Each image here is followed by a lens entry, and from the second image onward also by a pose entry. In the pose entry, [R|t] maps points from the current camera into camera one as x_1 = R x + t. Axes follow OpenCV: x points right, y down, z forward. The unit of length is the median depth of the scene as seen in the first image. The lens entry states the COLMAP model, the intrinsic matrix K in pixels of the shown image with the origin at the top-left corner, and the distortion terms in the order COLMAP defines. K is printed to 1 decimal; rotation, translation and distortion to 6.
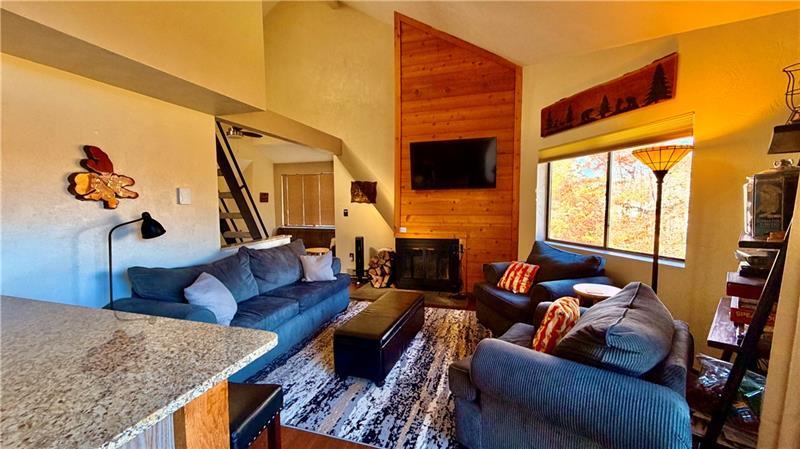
lens RADIAL K [[318.1, 0, 398.2], [0, 318.1, 225.2], [0, 0, 1]] dist [-0.000477, -0.000116]
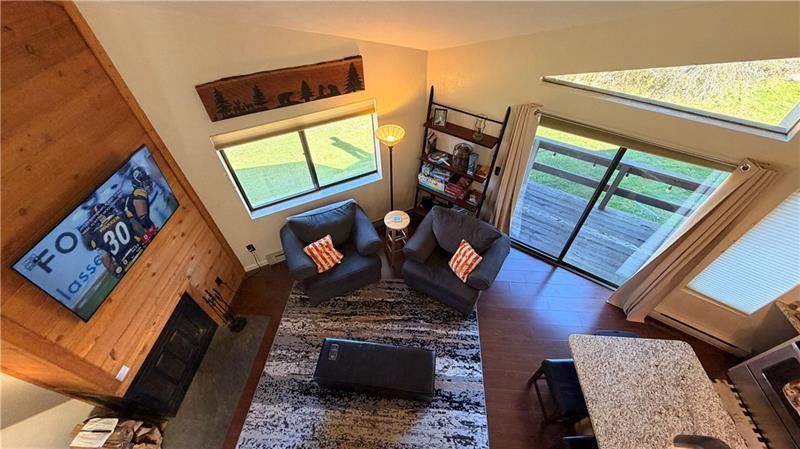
lens RADIAL K [[318.1, 0, 398.2], [0, 318.1, 225.2], [0, 0, 1]] dist [-0.000477, -0.000116]
pose [[-0.218586, -0.705392, 0.674272, -0.456442], [0.092202, 0.672960, 0.733910, -0.849106], [-0.971452, 0.222592, -0.082061, 0.922285]]
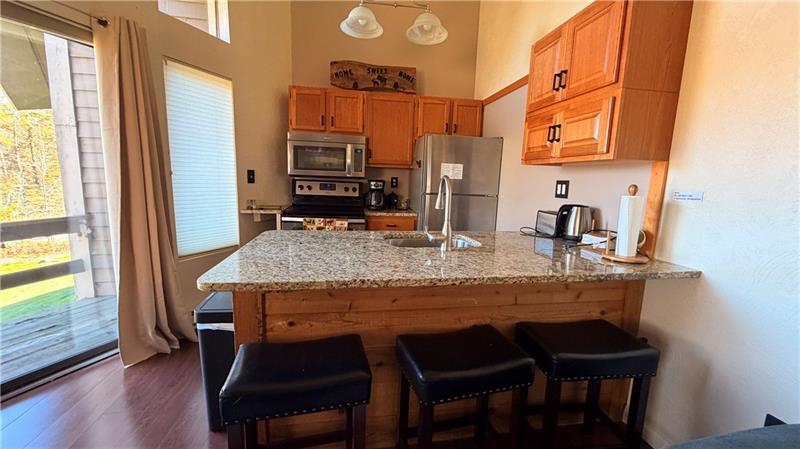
lens RADIAL K [[318.1, 0, 398.2], [0, 318.1, 225.2], [0, 0, 1]] dist [-0.000477, -0.000116]
pose [[-0.893840, 0.046256, -0.445994, -0.199735], [-0.052228, 0.977153, 0.206019, -0.004662], [0.445334, 0.207441, -0.871003, 0.803418]]
